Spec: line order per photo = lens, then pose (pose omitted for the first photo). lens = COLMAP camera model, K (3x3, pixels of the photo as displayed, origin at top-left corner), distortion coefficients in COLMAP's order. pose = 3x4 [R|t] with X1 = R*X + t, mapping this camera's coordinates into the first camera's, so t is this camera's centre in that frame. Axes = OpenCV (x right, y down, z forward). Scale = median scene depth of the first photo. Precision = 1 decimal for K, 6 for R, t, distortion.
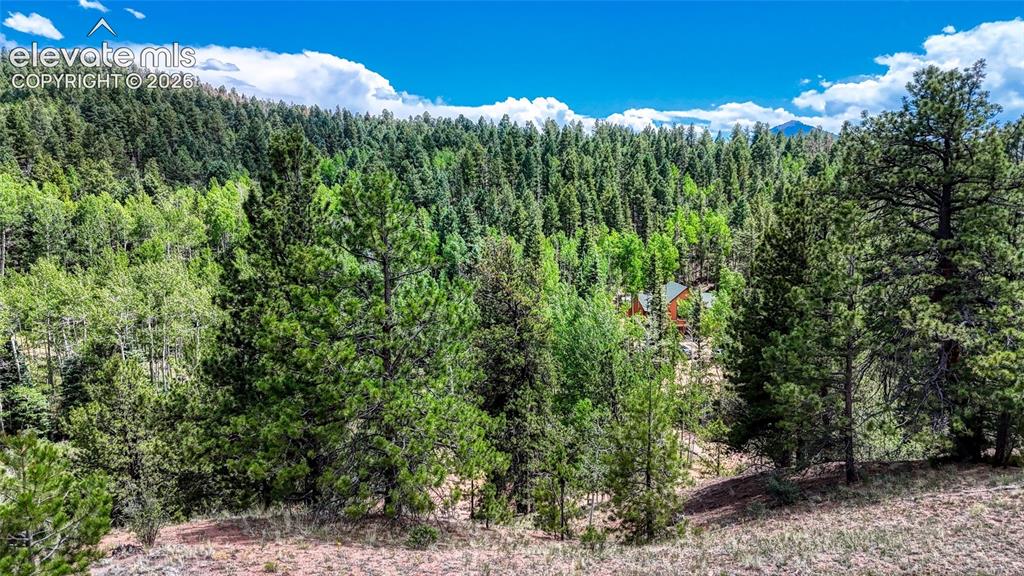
lens RADIAL K [[753.4, 0, 516.6], [0, 753.4, 288.7], [0, 0, 1]] dist [0.084829, -0.082589]
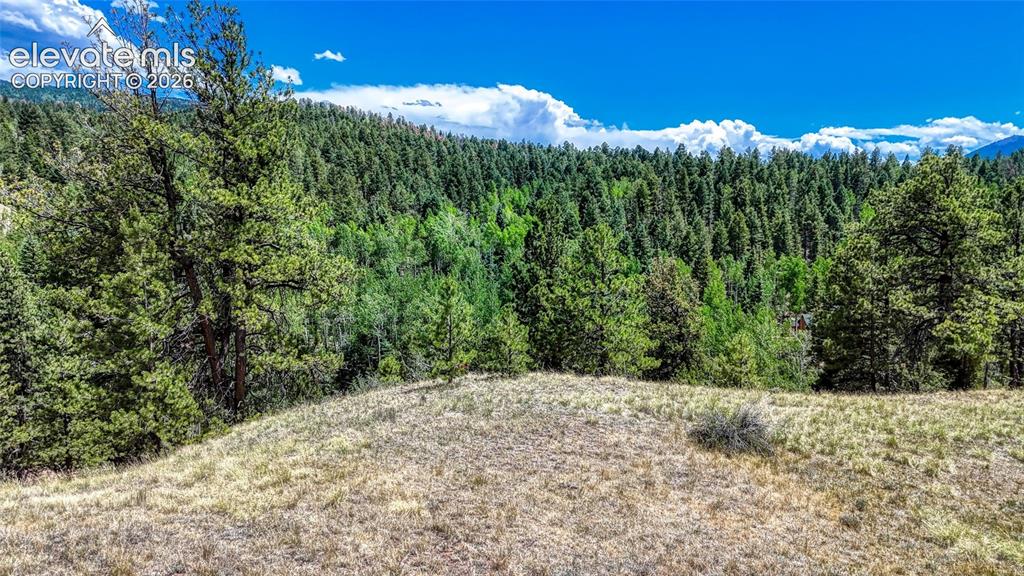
lens RADIAL K [[753.4, 0, 514.8], [0, 753.4, 294.2], [0, 0, 1]] dist [0.084829, -0.082589]
pose [[0.973603, 0.021675, -0.227215, 0.006525], [-0.027214, 0.999403, -0.021273, 0.009580], [0.226619, 0.026895, 0.973612, -0.107852]]
